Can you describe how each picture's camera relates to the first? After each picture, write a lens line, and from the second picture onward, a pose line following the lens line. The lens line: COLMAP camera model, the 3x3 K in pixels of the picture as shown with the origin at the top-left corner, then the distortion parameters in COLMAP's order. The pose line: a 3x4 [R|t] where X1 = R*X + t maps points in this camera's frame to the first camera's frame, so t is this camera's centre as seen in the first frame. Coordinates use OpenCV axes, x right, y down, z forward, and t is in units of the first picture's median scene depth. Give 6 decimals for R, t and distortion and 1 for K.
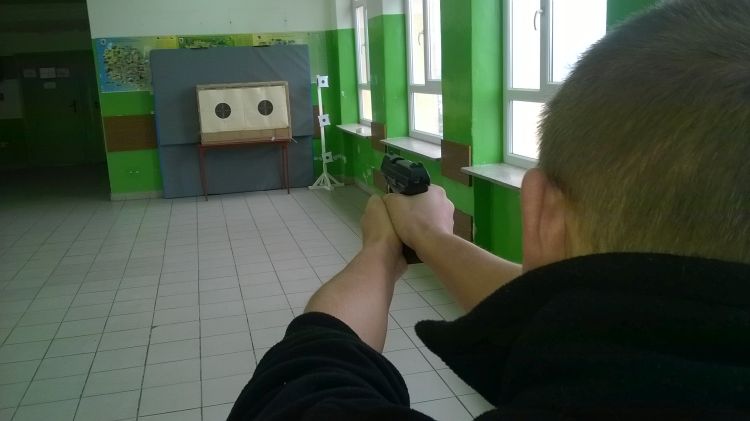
lens RADIAL K [[656.6, 0, 375.0], [0, 656.6, 210.5], [0, 0, 1]] dist [0.005260, -0.082420]
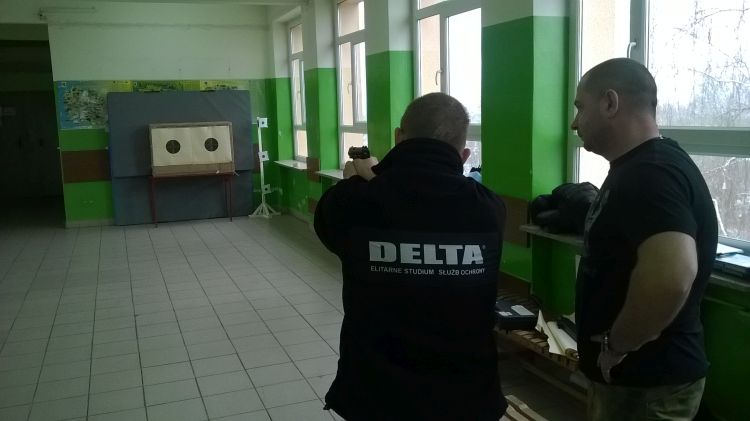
lens RADIAL K [[656.6, 0, 375.0], [0, 656.6, 210.5], [0, 0, 1]] dist [0.005260, -0.082420]
pose [[0.993452, 0.000513, 0.114251, -0.016111], [0.007065, 0.997800, -0.065918, 0.032518], [-0.114034, 0.066294, 0.991263, -0.143085]]
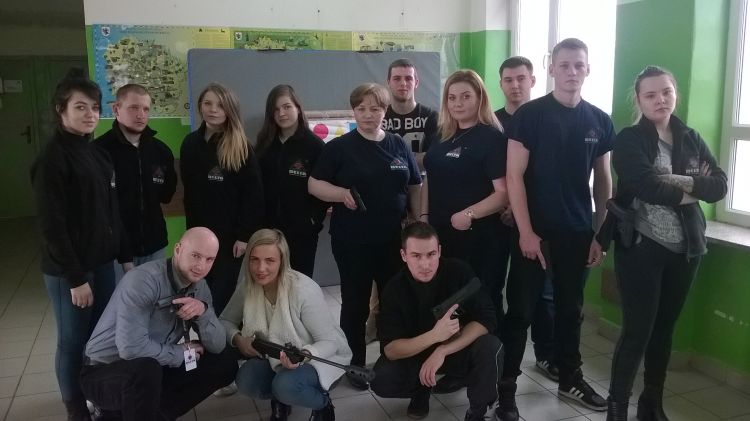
lens RADIAL K [[651.6, 0, 378.2], [0, 651.6, 210.4], [0, 0, 1]] dist [-0.009516, -0.015782]
pose [[0.995680, 0.017003, 0.091283, -0.219761], [-0.013040, 0.998954, -0.043831, -0.077022], [-0.091933, 0.042451, 0.994860, 0.406983]]
